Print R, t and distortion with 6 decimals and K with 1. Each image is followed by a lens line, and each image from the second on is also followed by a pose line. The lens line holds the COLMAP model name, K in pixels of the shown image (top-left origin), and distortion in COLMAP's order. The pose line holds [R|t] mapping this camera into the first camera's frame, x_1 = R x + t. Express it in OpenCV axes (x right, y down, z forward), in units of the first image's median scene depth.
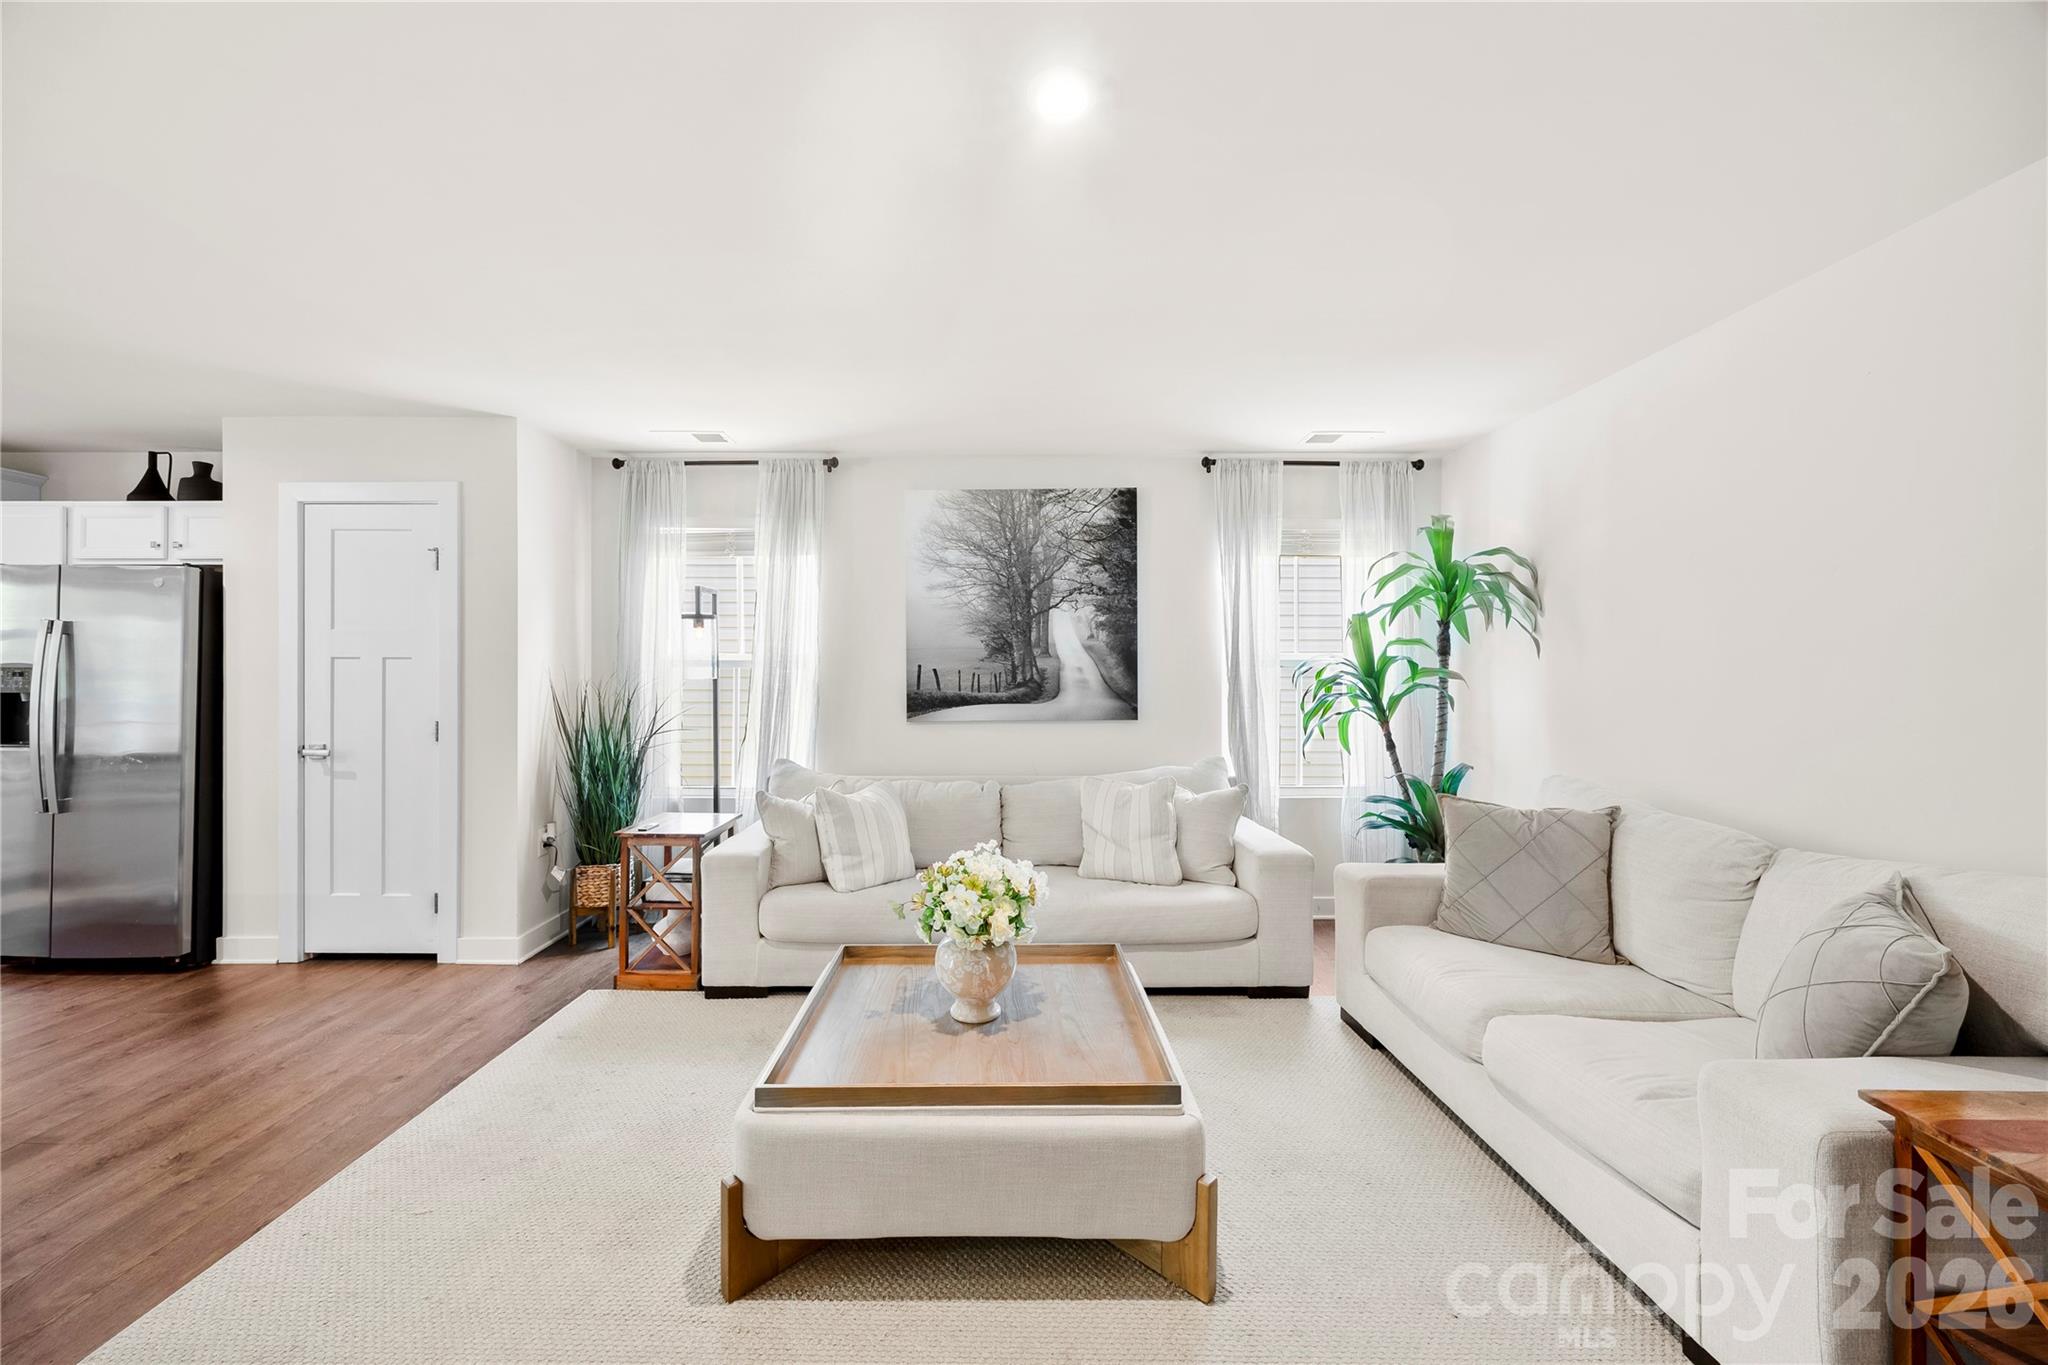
lens RADIAL K [[801.1, 0, 1013.9], [0, 801.1, 683.4], [0, 0, 1]] dist [-0.005983, 0.000811]
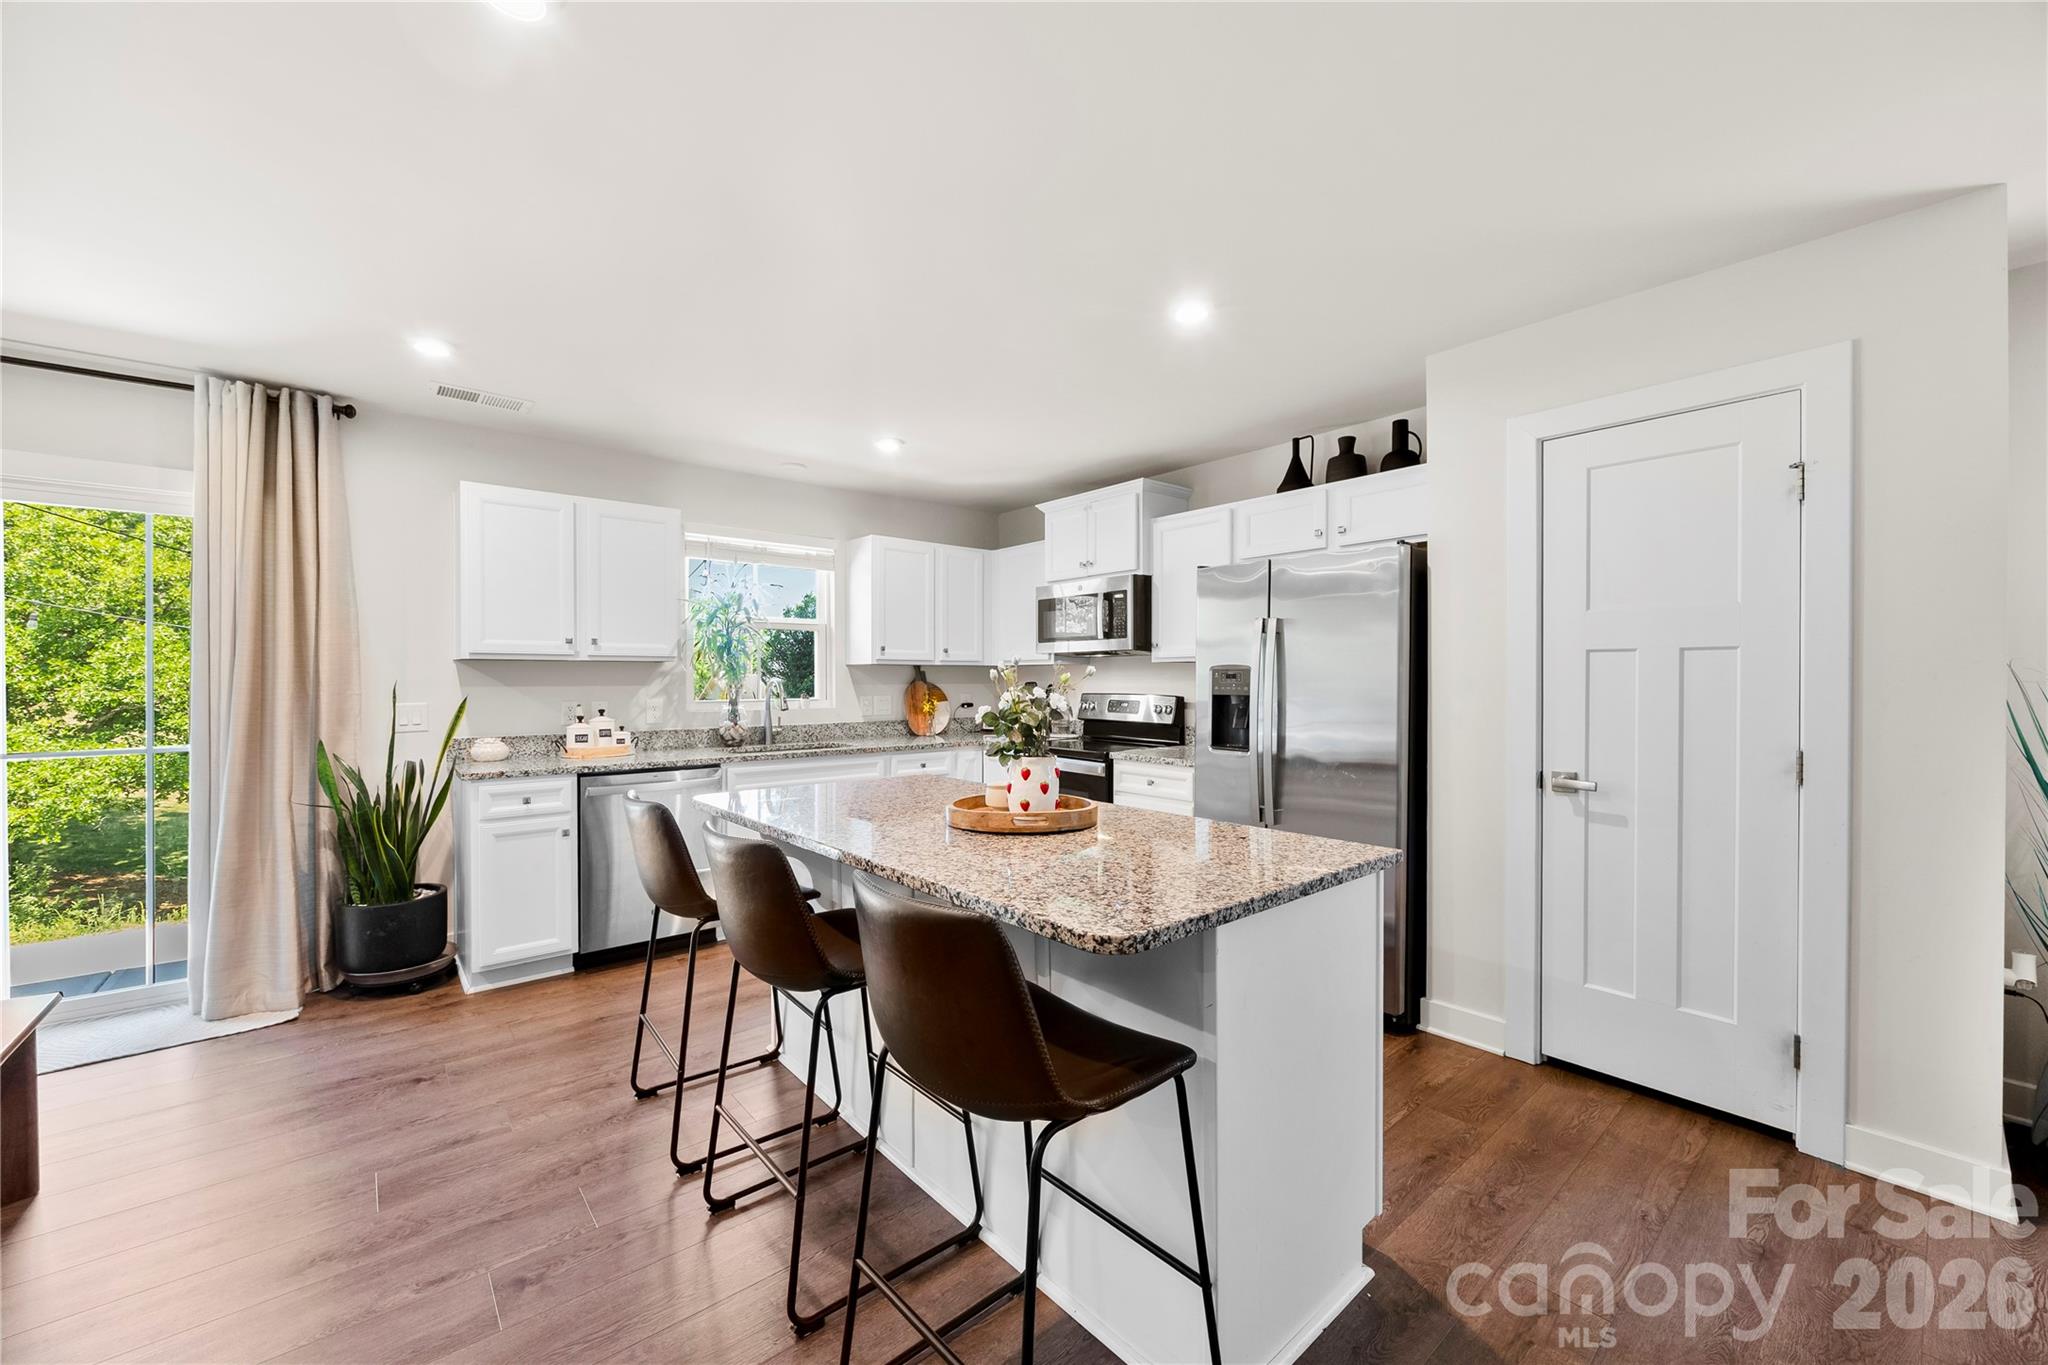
lens RADIAL K [[801.1, 0, 1041.6], [0, 801.1, 685.0], [0, 0, 1]] dist [-0.005983, 0.000811]
pose [[0.650511, 0.004780, -0.759482, -0.631238], [0.003822, 0.999947, 0.009567, -0.010990], [0.759488, -0.009126, 0.650458, 0.173121]]
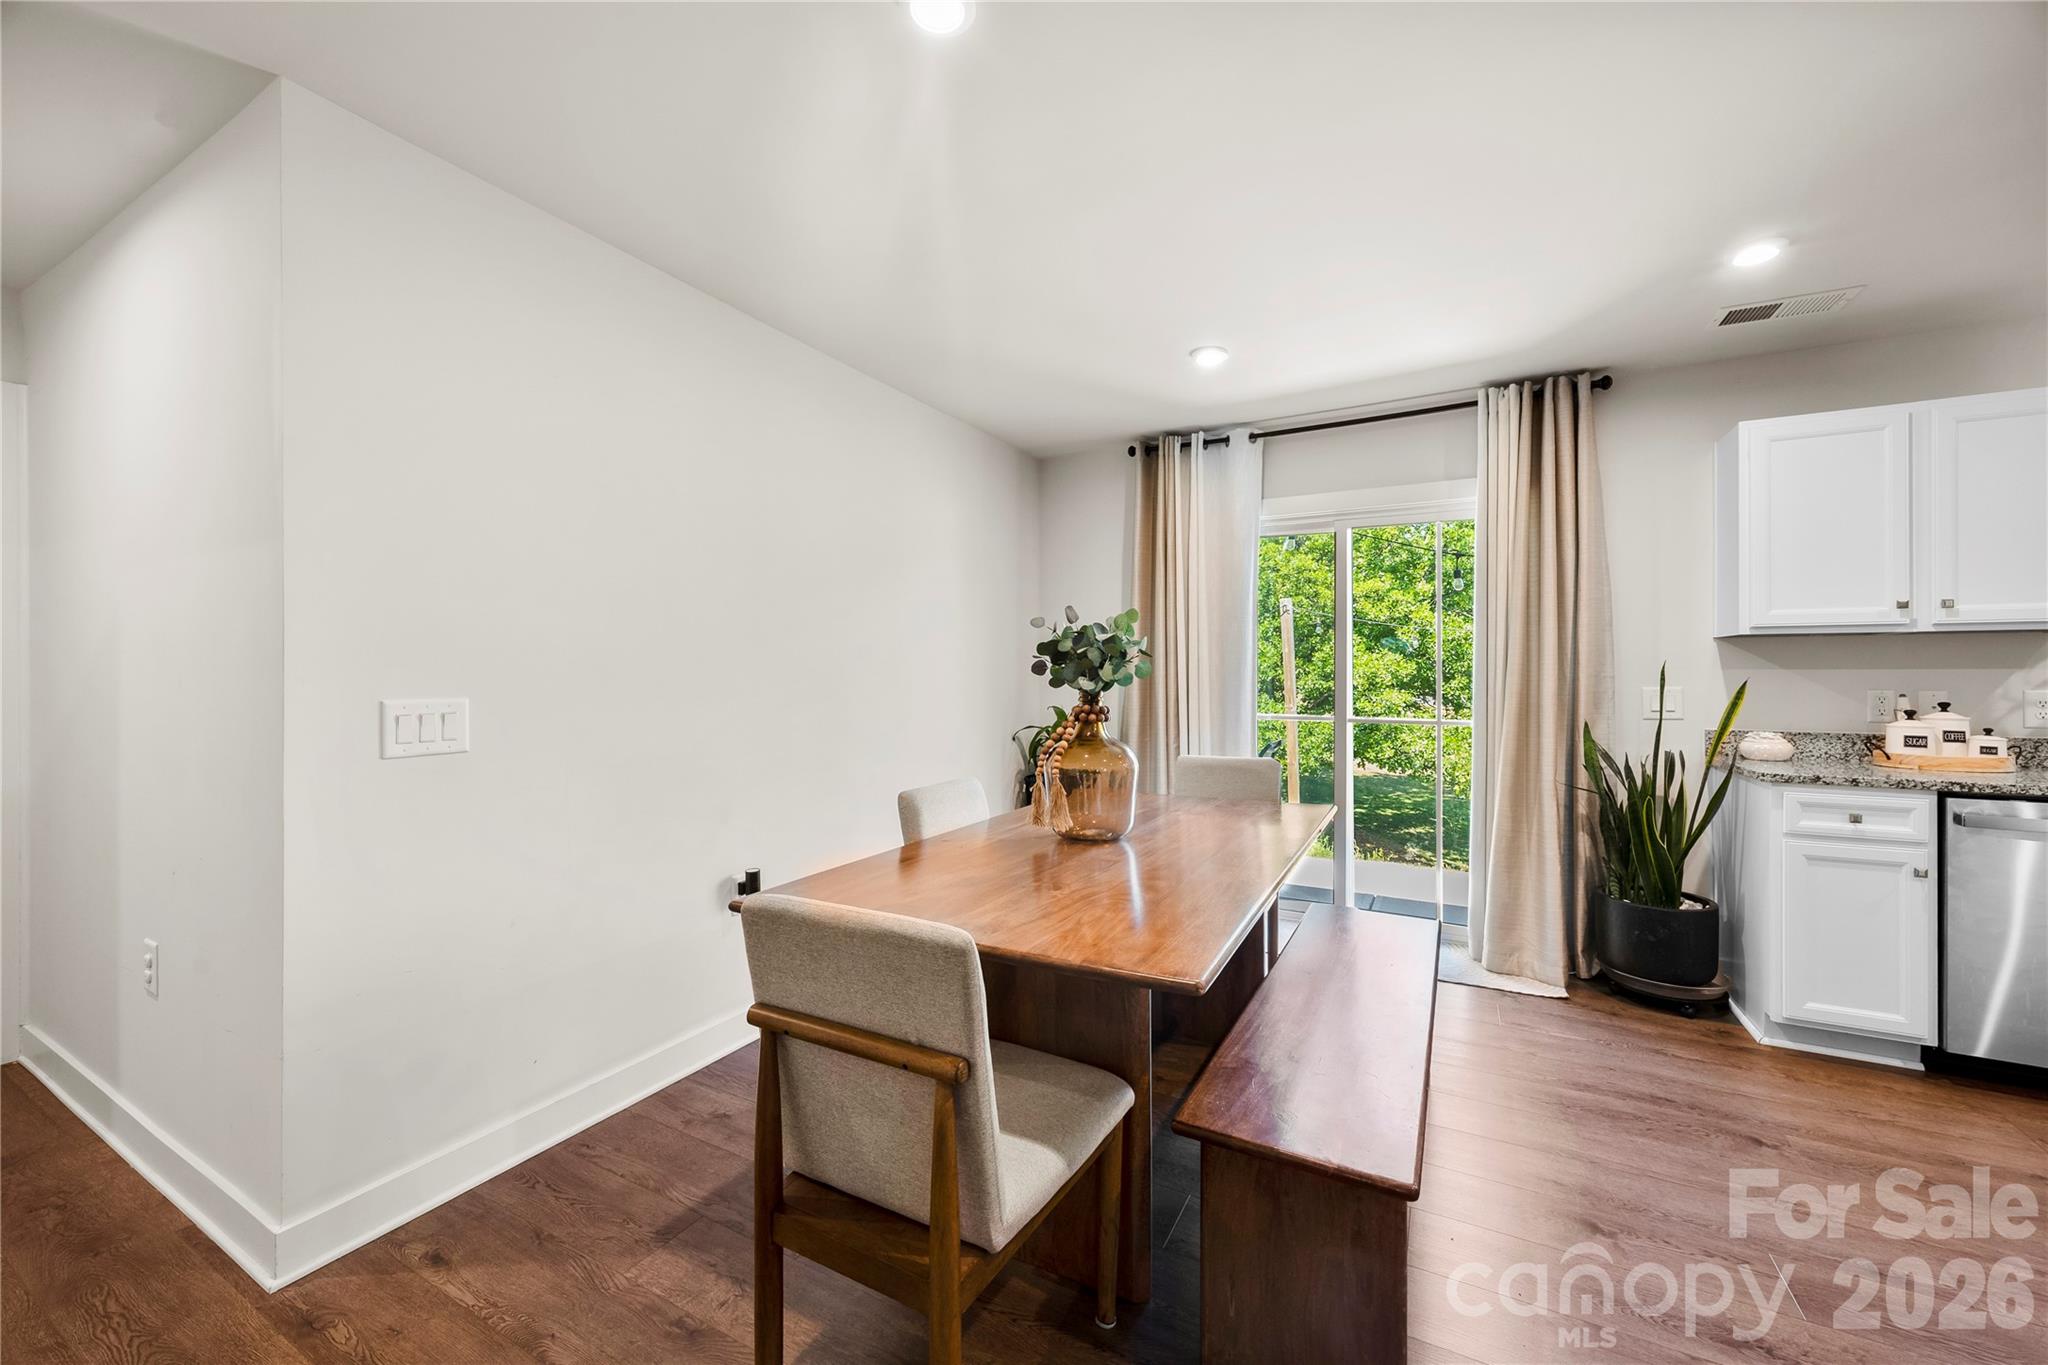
lens RADIAL K [[801.1, 0, 998.0], [0, 801.1, 667.9], [0, 0, 1]] dist [-0.005983, 0.000811]
pose [[-0.498301, -0.005729, -0.866985, -0.745426], [0.002458, 0.999965, -0.008021, 0.001813], [0.867001, -0.006128, -0.498269, 0.022620]]
